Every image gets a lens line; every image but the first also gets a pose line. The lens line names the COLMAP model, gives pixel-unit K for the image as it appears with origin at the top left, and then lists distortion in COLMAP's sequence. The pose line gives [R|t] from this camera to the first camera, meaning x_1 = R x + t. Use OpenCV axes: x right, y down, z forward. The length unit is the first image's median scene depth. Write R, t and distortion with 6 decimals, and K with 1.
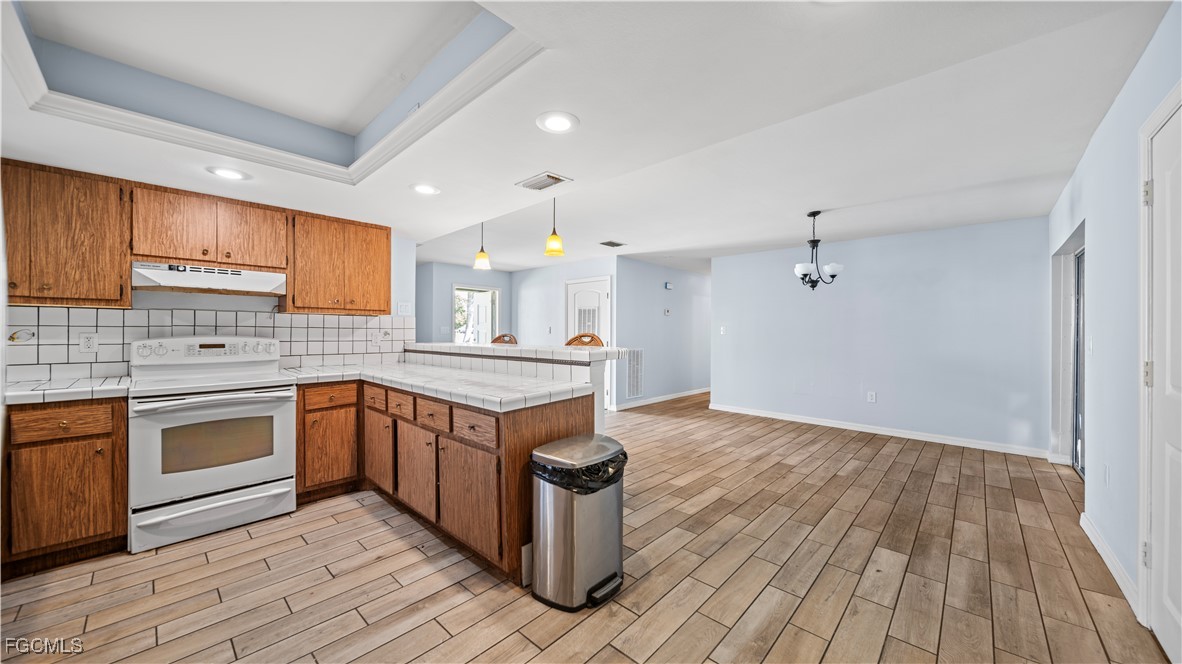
lens RADIAL K [[416.1, 0, 589.0], [0, 416.1, 336.5], [0, 0, 1]] dist [-0.002398, -0.000411]
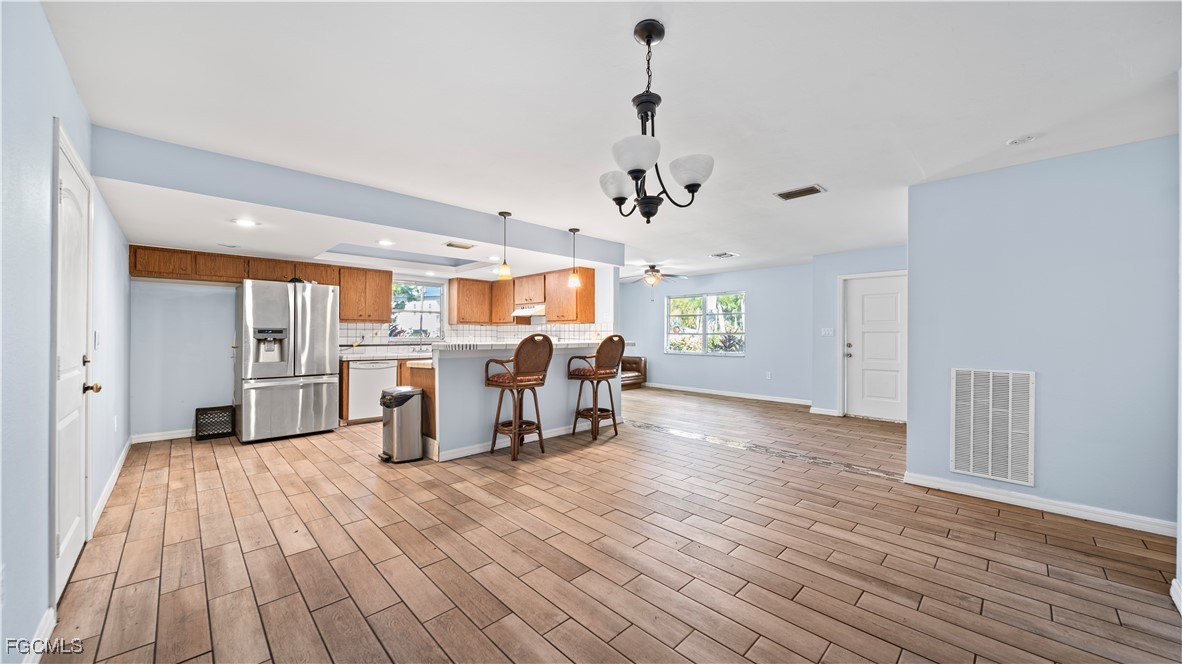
lens RADIAL K [[416.1, 0, 591.0], [0, 416.1, 334.9], [0, 0, 1]] dist [-0.002398, -0.000411]
pose [[-0.039958, -0.000829, -0.999201, 1.599290], [-0.012461, 0.999922, -0.000331, -0.008081], [0.999124, 0.012438, -0.039965, 1.626330]]
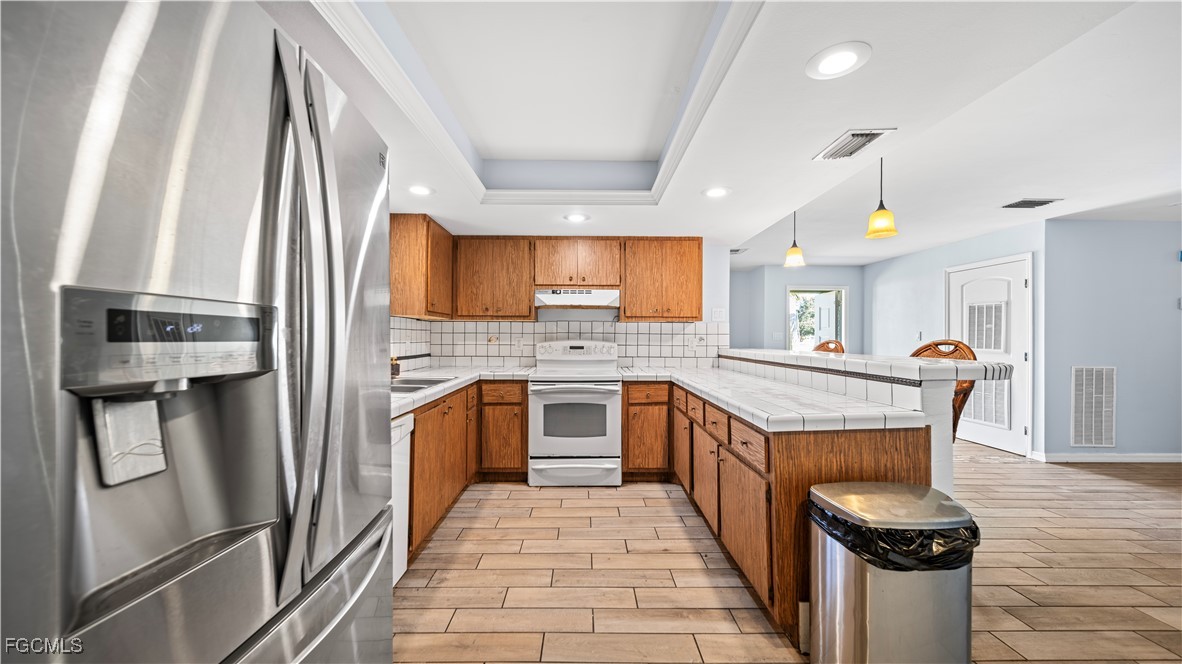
lens RADIAL K [[416.1, 0, 583.3], [0, 416.1, 337.7], [0, 0, 1]] dist [-0.002398, -0.000411]
pose [[0.684911, 0.002955, -0.728621, 0.113108], [-0.011473, 0.999912, -0.006729, 0.000032], [0.728537, 0.012969, 0.684884, 0.105631]]
